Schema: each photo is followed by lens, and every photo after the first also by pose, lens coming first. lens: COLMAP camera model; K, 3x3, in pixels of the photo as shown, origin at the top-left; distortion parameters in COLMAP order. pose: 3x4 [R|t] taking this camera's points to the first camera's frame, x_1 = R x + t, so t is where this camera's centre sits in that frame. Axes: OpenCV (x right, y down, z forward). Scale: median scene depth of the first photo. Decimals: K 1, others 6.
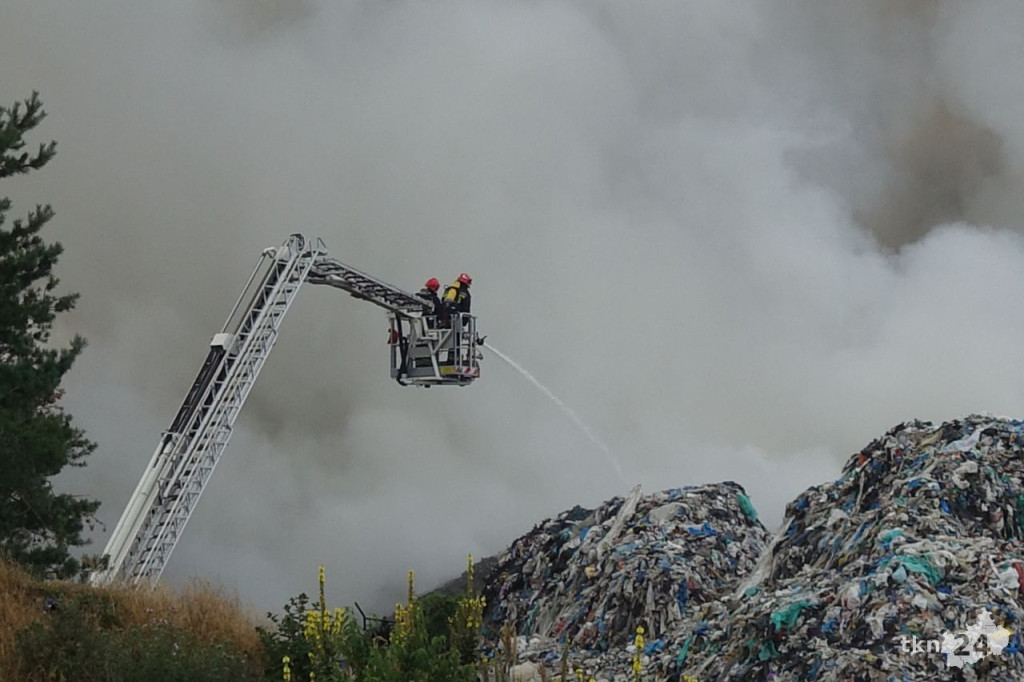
lens RADIAL K [[6000.7, 0, 512.0], [0, 6000.7, 341.0], [0, 0, 1]] dist [-0.243144, -9.769244]
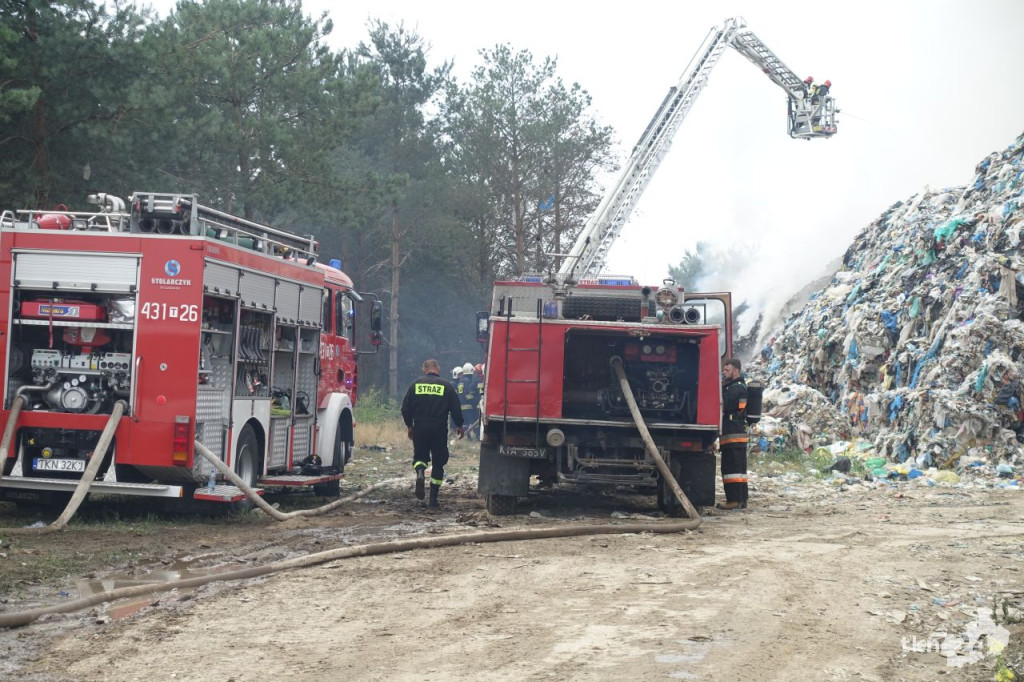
lens RADIAL K [[1828.0, 0, 535.3], [0, 1828.0, 341.5], [0, 0, 1]] dist [-0.012095, -0.330514]
pose [[0.964225, 0.020663, -0.264279, 0.064785], [-0.003825, 0.997938, 0.064071, 0.044913], [0.265058, -0.060768, 0.962316, 0.599119]]
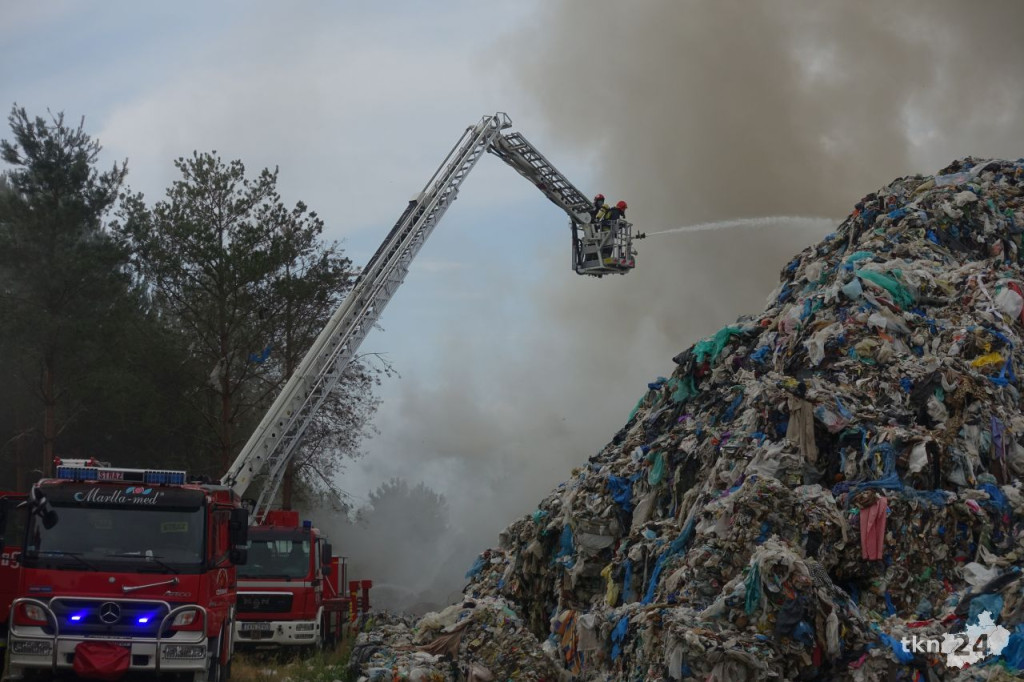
lens RADIAL K [[1897.5, 0, 512.0], [0, 1897.5, 341.0], [0, 0, 1]] dist [-0.012077, -0.217011]
pose [[0.977705, -0.005572, -0.209910, 0.072712], [-0.003512, 0.999074, -0.042877, 0.056130], [0.209955, 0.042658, 0.976780, 0.748973]]
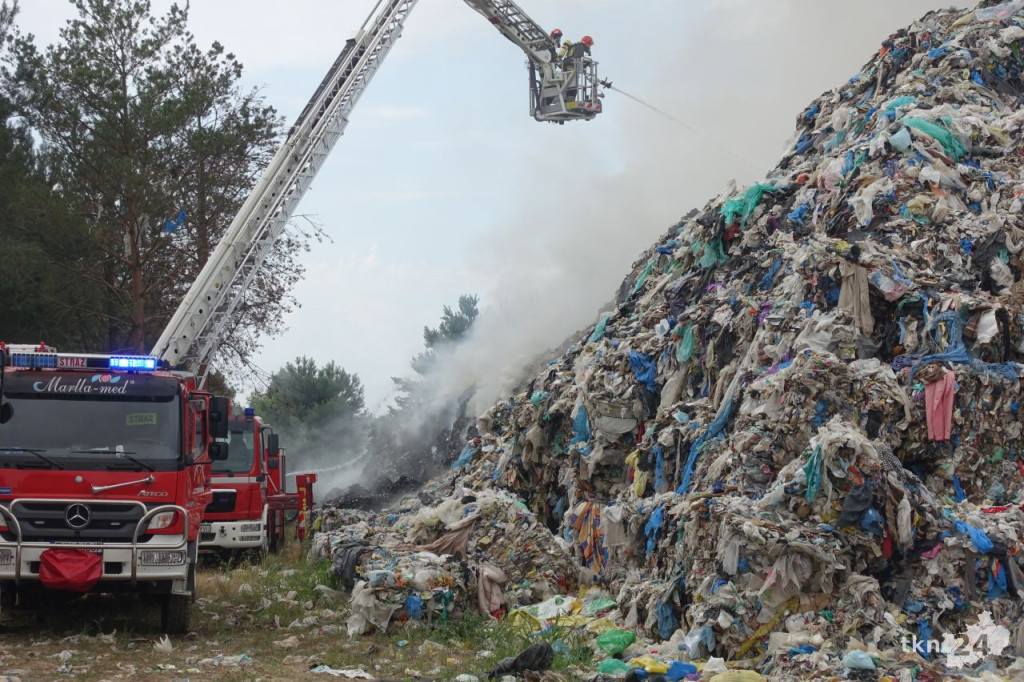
lens RADIAL K [[2188.8, 0, 512.0], [0, 2188.8, 341.0], [0, 0, 1]] dist [-0.006708, -0.472228]
pose [[0.985594, -0.008756, -0.168899, 0.062624], [0.012991, 0.999628, 0.023989, 0.055414], [0.168626, -0.025837, 0.985341, 0.740007]]
